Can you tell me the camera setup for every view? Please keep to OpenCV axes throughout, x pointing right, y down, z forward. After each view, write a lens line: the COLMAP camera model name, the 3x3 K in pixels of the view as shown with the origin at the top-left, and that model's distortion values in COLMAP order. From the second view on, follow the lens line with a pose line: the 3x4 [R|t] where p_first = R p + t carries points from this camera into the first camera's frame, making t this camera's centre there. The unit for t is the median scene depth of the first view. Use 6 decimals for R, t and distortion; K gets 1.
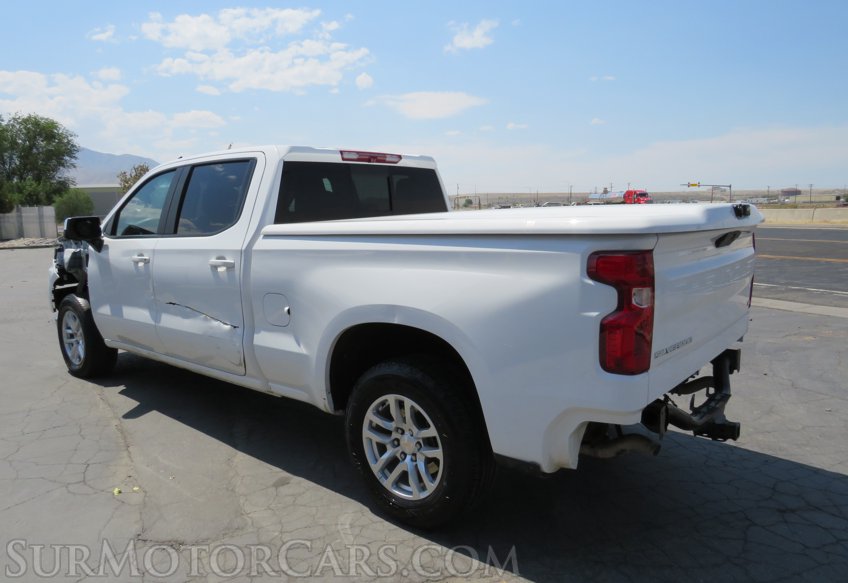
lens RADIAL K [[605.2, 0, 424.0], [0, 605.2, 291.5], [0, 0, 1]] dist [-0.030775, 0.012758]
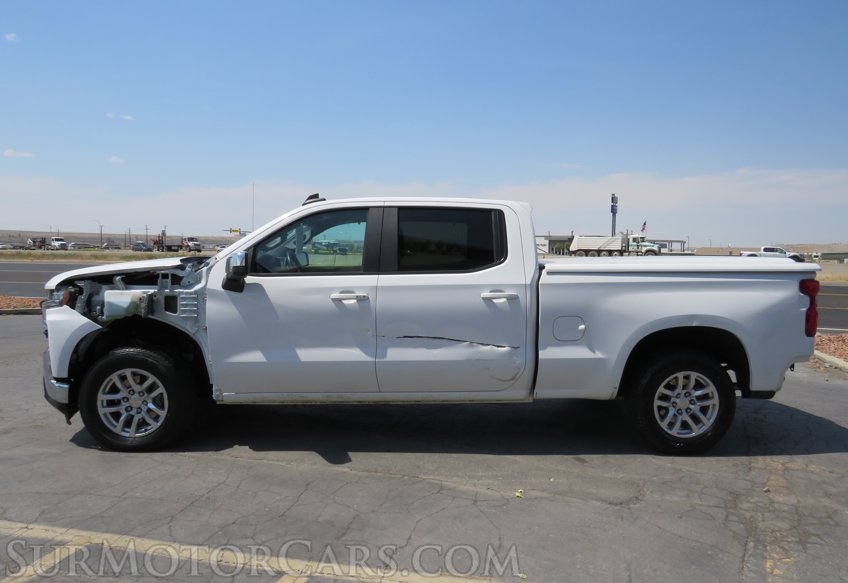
lens RADIAL K [[605.2, 0, 424.0], [0, 605.2, 291.5], [0, 0, 1]] dist [-0.030775, 0.012758]
pose [[0.727630, -0.016276, 0.685776, -1.286589], [0.066571, 0.996675, -0.046979, -0.008953], [-0.682732, 0.079836, 0.726294, 0.233269]]
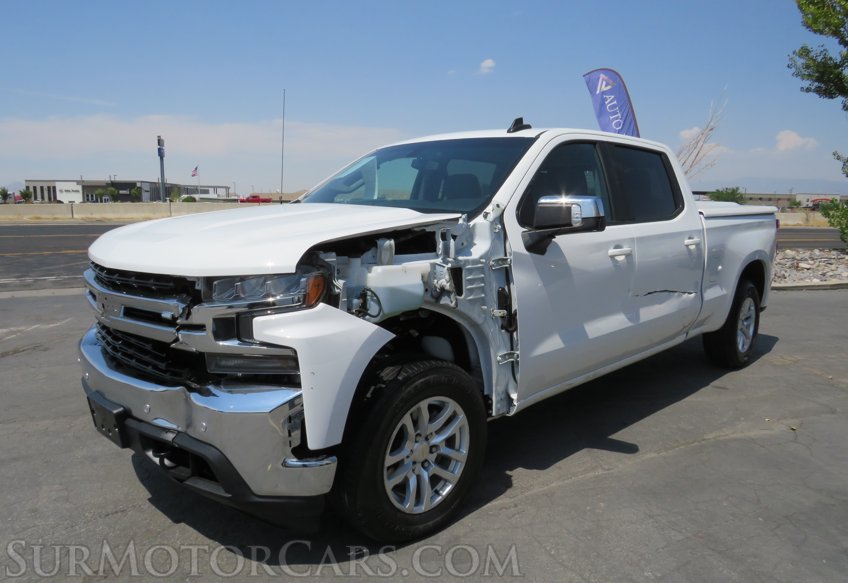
lens RADIAL K [[605.1, 0, 424.0], [0, 605.1, 291.5], [0, 0, 1]] dist [-0.027467, 0.003489]
pose [[0.077719, -0.124569, 0.989162, -1.573898], [0.125416, 0.985503, 0.114254, -0.154045], [-0.989055, 0.115177, 0.092215, 1.445387]]
